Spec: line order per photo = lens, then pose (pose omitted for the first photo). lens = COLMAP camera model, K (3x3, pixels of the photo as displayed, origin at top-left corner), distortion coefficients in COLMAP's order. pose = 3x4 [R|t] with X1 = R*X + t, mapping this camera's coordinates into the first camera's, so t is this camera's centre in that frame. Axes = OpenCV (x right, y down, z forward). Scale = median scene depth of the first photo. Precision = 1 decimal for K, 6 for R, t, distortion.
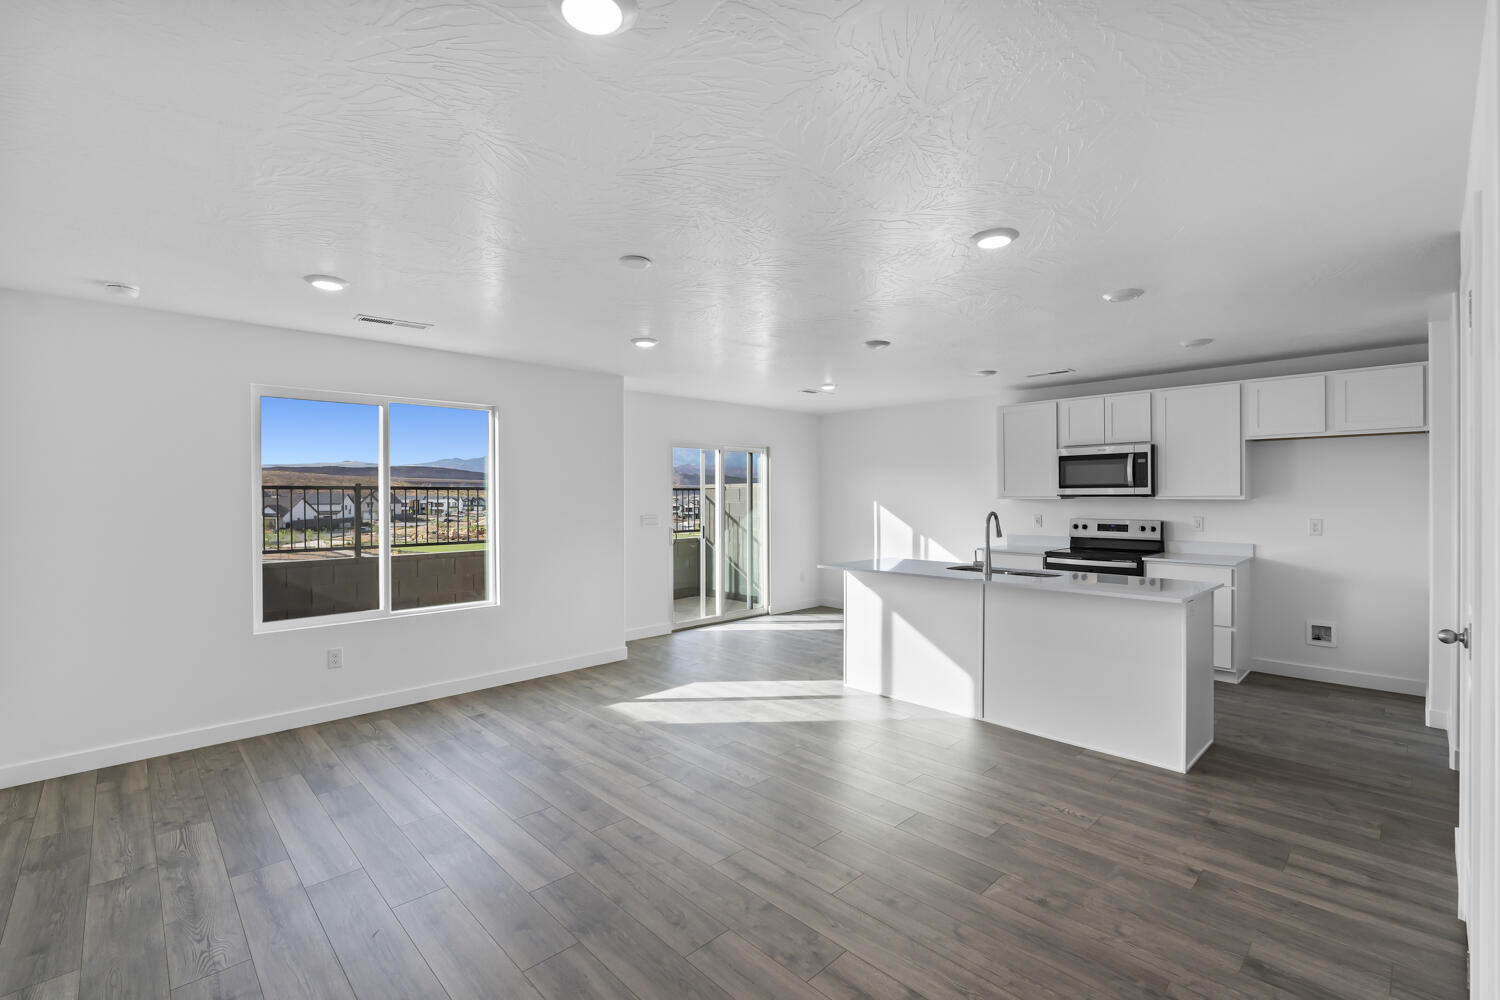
lens RADIAL K [[661.6, 0, 744.2], [0, 661.6, 497.0], [0, 0, 1]] dist [-0.006731, 0.001260]
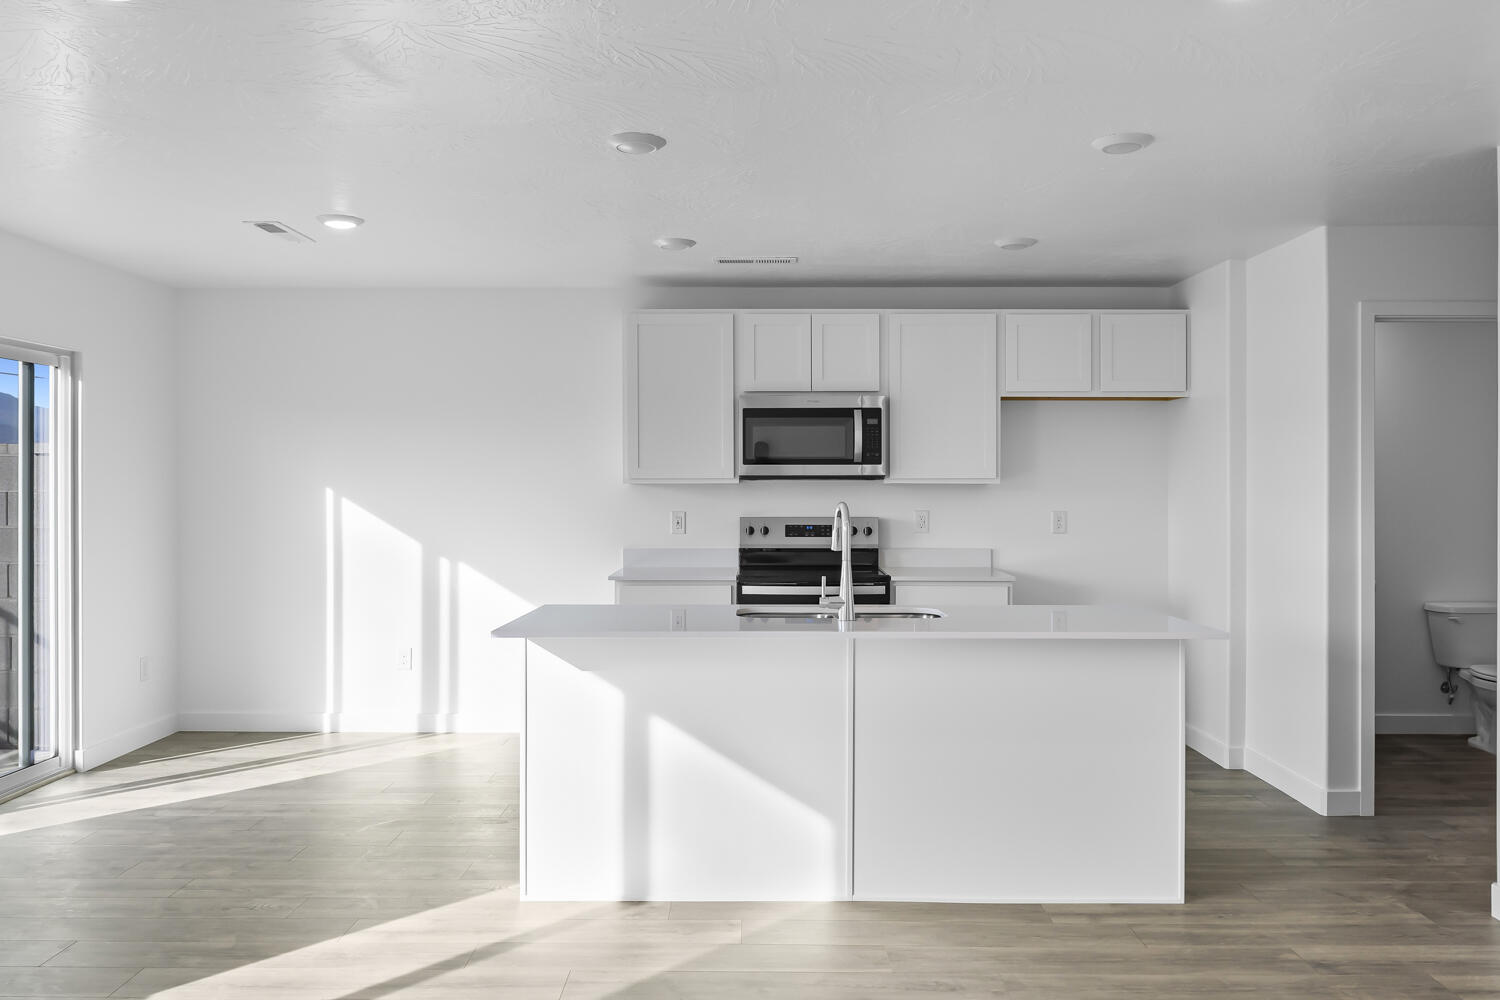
lens RADIAL K [[1180.0, 0, 748.0], [0, 1180.0, 496.9], [0, 0, 1]] dist [0.000507, -0.006816]
pose [[0.693705, -0.003156, 0.720252, -0.323806], [-0.001793, 0.999980, 0.006110, 0.010869], [-0.720257, -0.005530, 0.693686, 0.358847]]
